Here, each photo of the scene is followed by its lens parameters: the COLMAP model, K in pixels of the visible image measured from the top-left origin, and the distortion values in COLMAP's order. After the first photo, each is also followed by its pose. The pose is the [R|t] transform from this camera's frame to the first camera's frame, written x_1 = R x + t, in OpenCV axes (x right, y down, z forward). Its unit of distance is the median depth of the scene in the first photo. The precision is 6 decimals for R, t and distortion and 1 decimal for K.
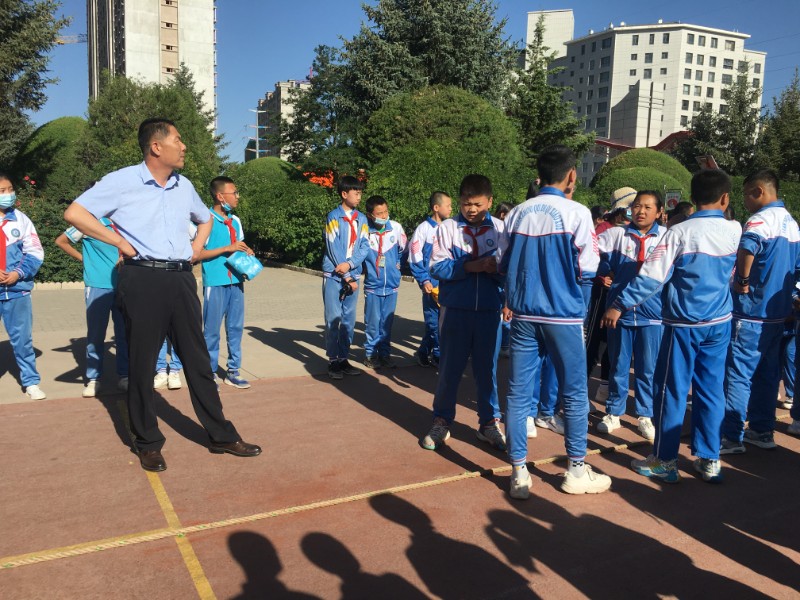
lens RADIAL K [[690.4, 0, 406.5], [0, 690.4, 297.2], [0, 0, 1]] dist [0.073309, -0.094498]
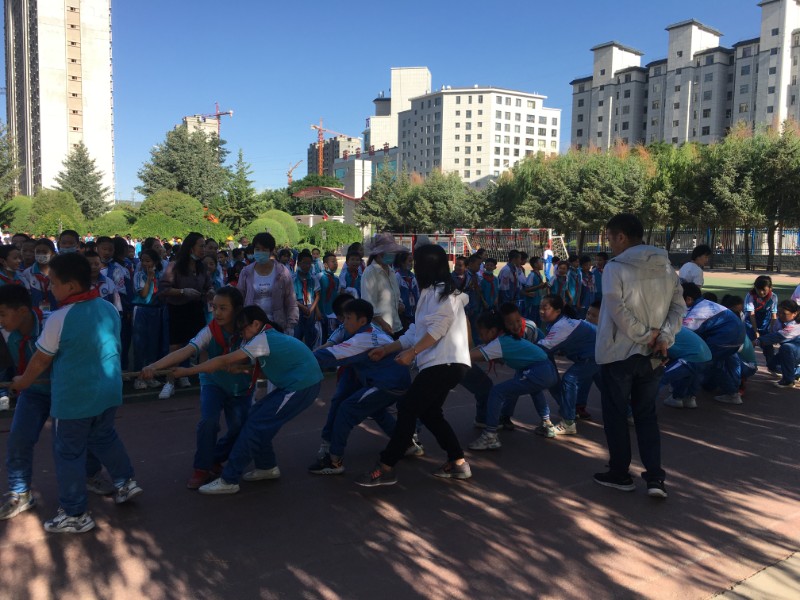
lens RADIAL K [[690.4, 0, 405.9], [0, 690.4, 301.5], [0, 0, 1]] dist [0.073309, -0.094498]
pose [[0.994671, -0.020951, 0.100952, 0.234076], [0.023469, 0.999441, -0.023824, 0.073124], [-0.100397, 0.026066, 0.994606, -0.608887]]
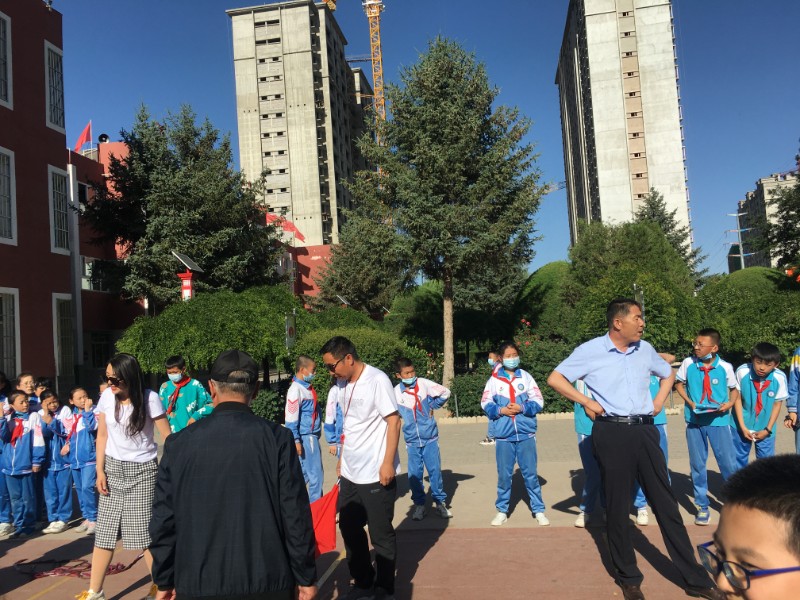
lens RADIAL K [[690.4, 0, 391.8], [0, 690.4, 296.9], [0, 0, 1]] dist [0.073309, -0.094498]
pose [[0.771209, -0.123405, -0.624507, 0.006478], [0.015961, 0.984470, -0.174825, -0.003115], [0.636382, 0.124859, 0.761201, -0.011112]]
